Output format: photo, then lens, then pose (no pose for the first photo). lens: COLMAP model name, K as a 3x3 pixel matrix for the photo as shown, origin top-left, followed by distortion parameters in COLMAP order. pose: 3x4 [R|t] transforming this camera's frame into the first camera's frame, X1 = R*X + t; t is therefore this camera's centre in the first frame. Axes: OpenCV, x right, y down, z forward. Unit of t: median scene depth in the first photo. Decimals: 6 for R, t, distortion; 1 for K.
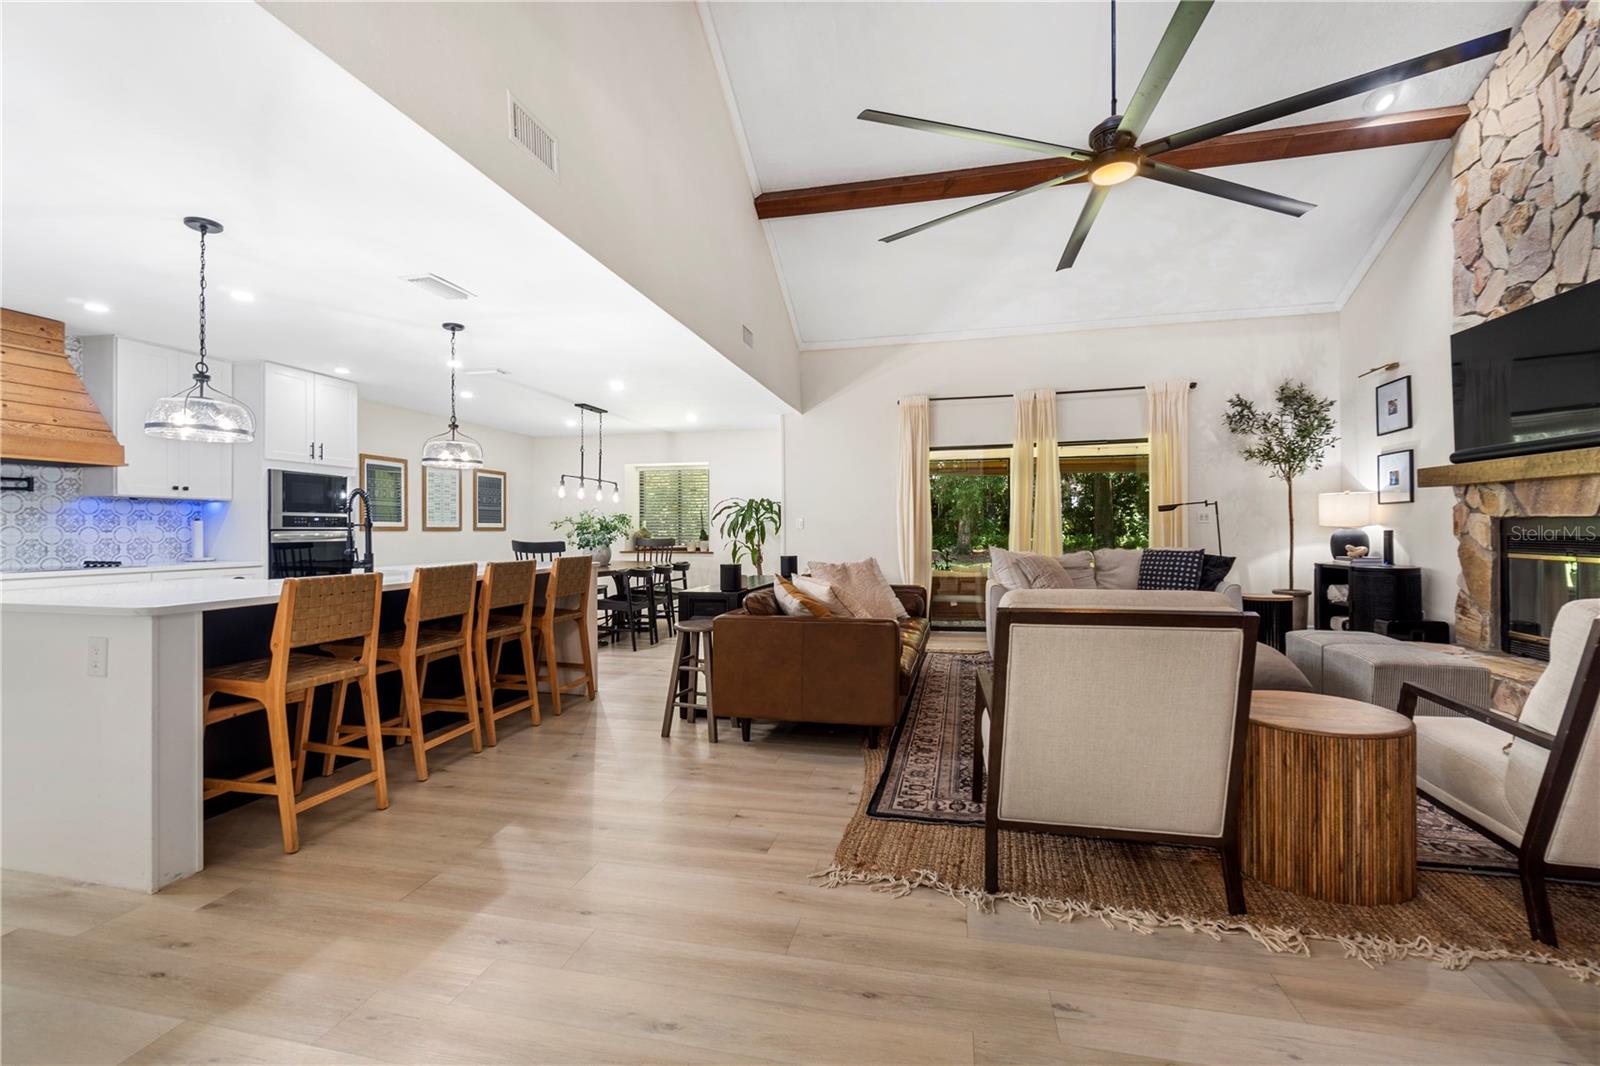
lens RADIAL K [[692.4, 0, 800.0], [0, 692.4, 533.0], [0, 0, 1]] dist [-0.004334, -0.000282]
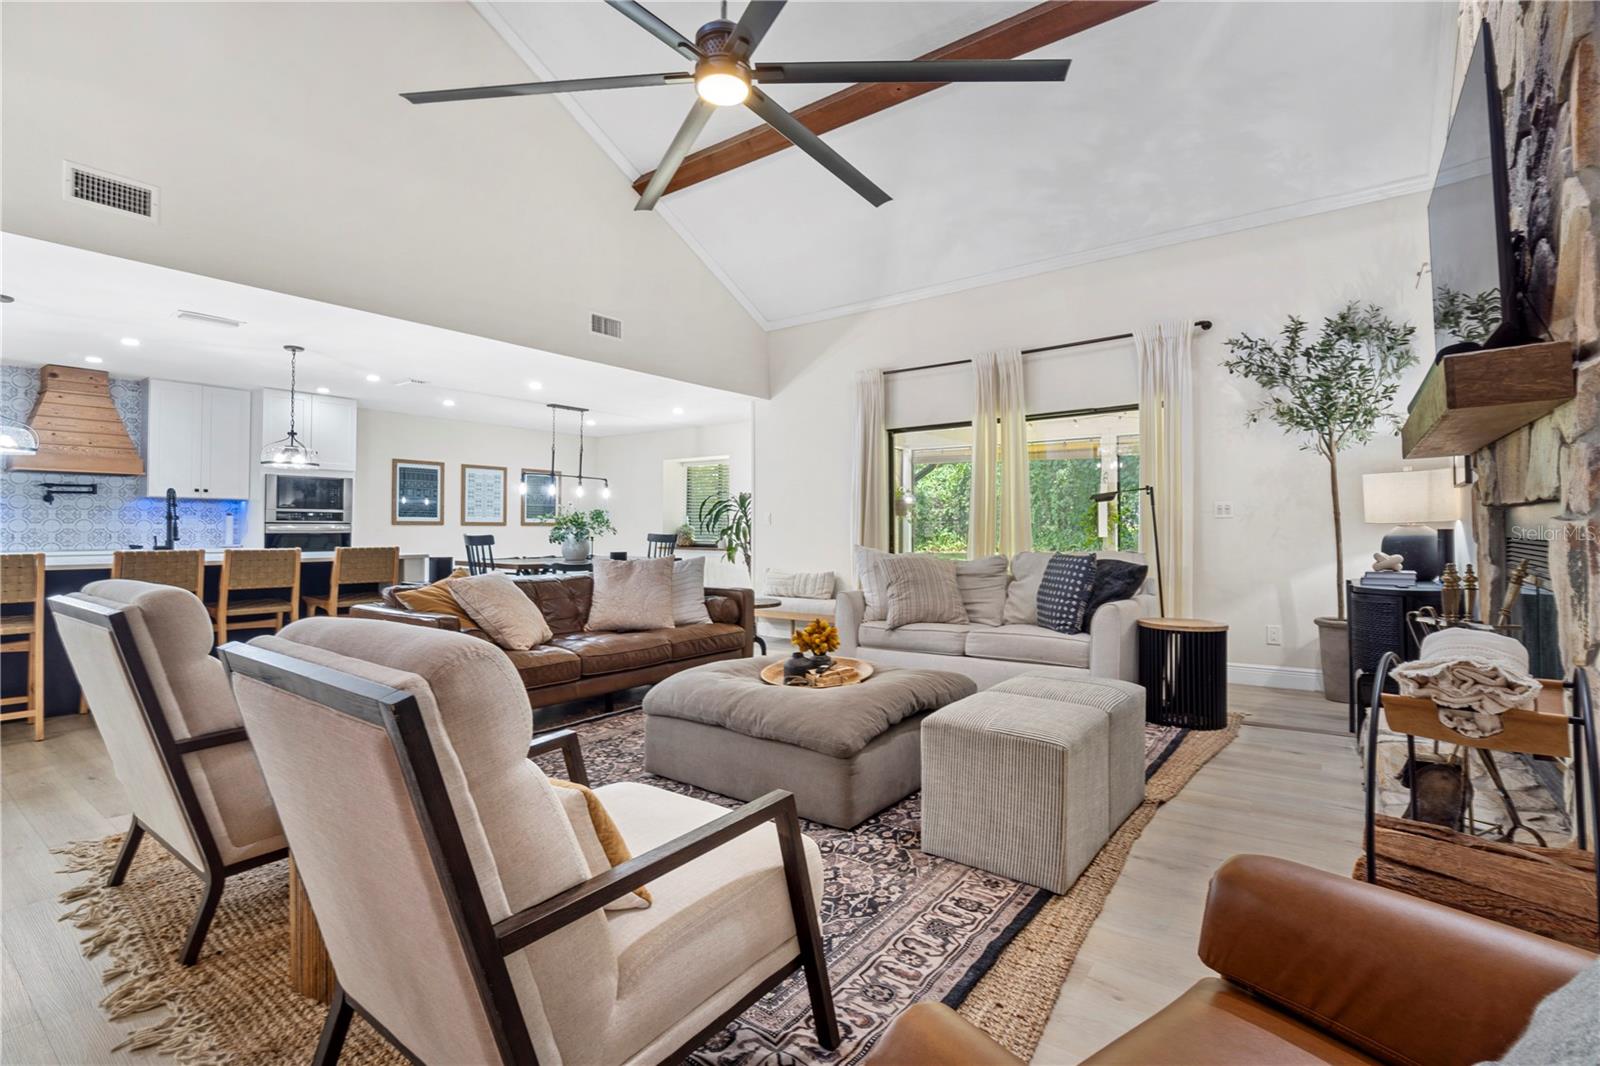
lens RADIAL K [[745.2, 0, 793.0], [0, 745.2, 517.4], [0, 0, 1]] dist [-0.000438, 0.000000]
pose [[0.912077, -0.000149, -0.410018, 0.672283], [-0.007514, 0.999826, -0.017077, 0.001388], [0.409950, 0.018657, 0.911917, 0.173957]]
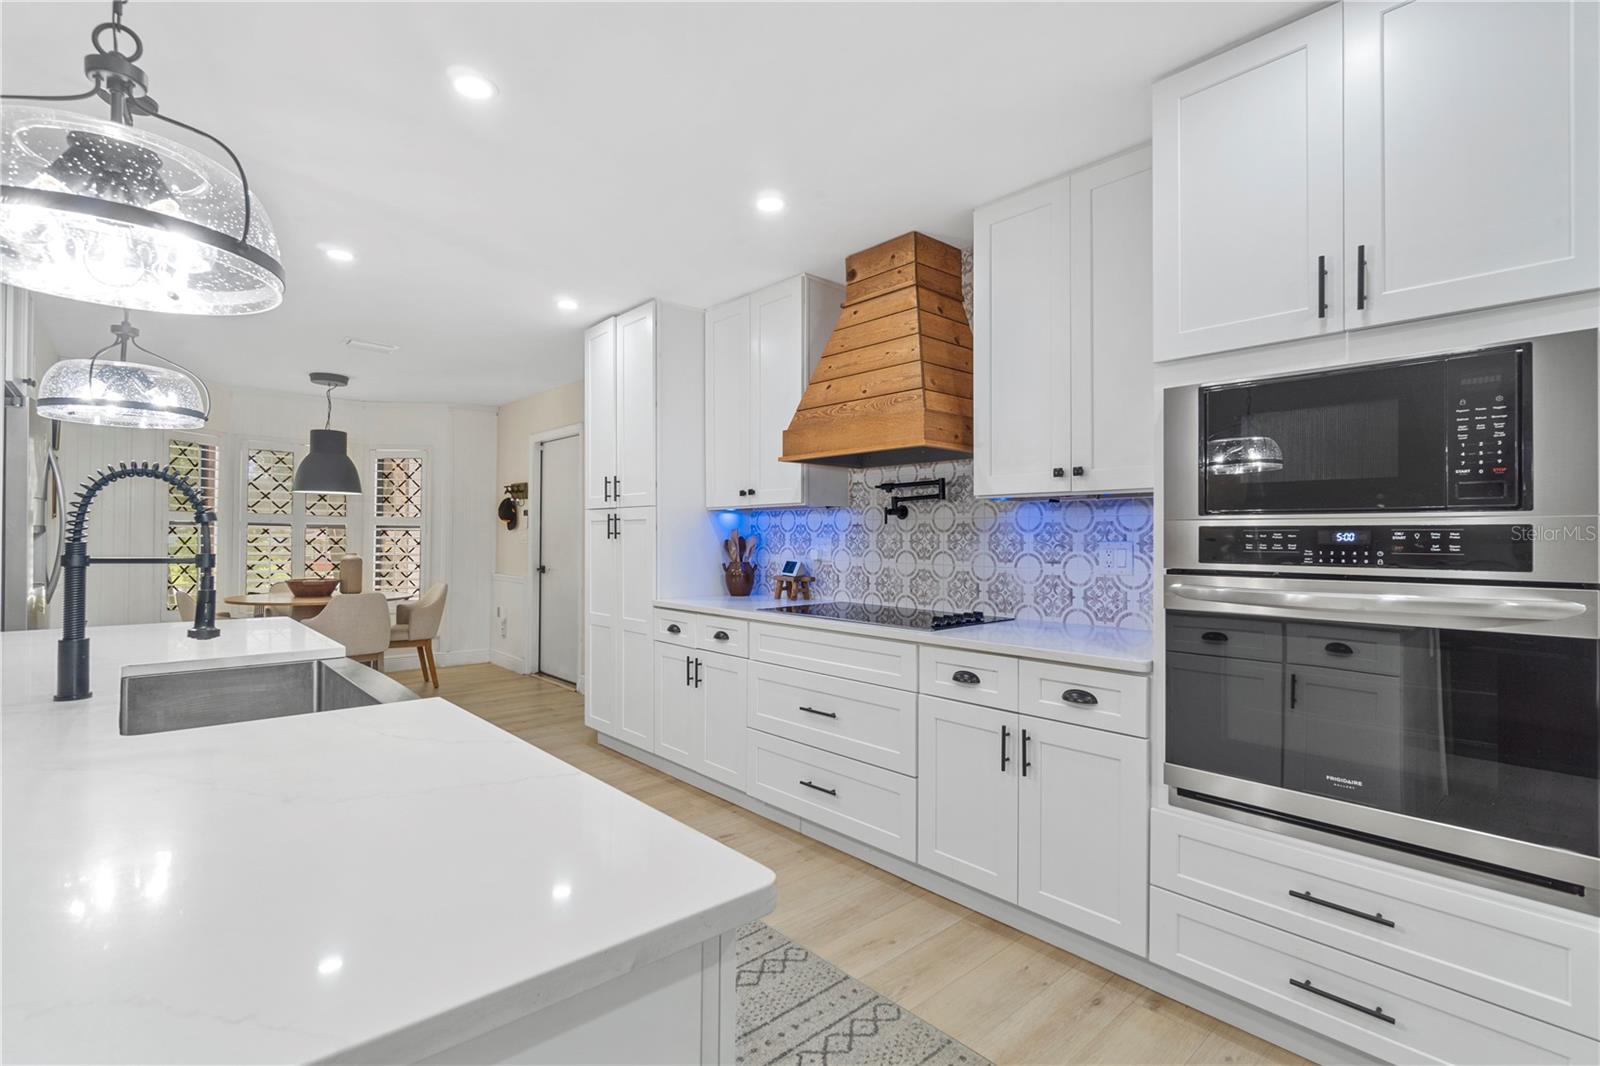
lens RADIAL K [[709.6, 0, 820.0], [0, 709.6, 541.6], [0, 0, 1]] dist [-0.029353, 0.000127]
pose [[-0.557021, 0.000370, -0.830499, -0.407962], [-0.011128, 0.999907, 0.007910, -0.020053], [0.830424, 0.013648, -0.556965, 1.091976]]
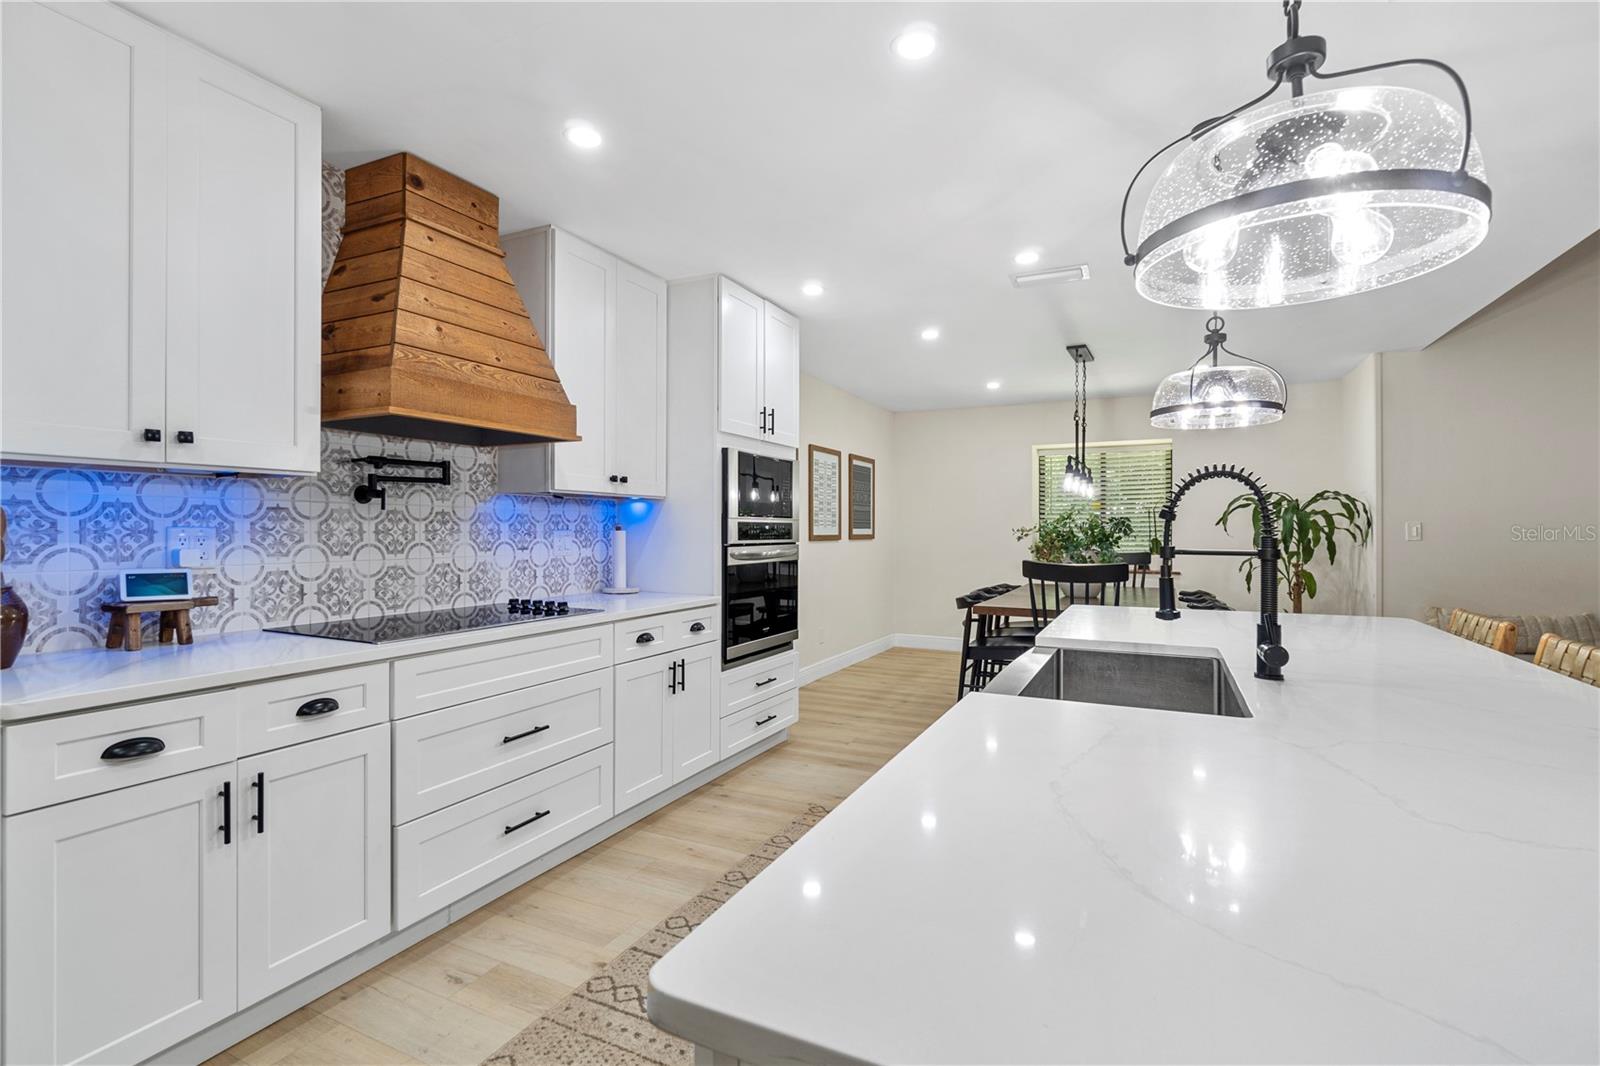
lens RADIAL K [[752.4, 0, 800.0], [0, 752.4, 533.0], [0, 0, 1]] dist [-0.001030, -0.000092]
pose [[0.971650, 0.004623, -0.236380, -0.563121], [-0.004686, 0.999989, 0.000293, -0.017028], [0.236378, 0.000823, 0.971661, 0.369956]]
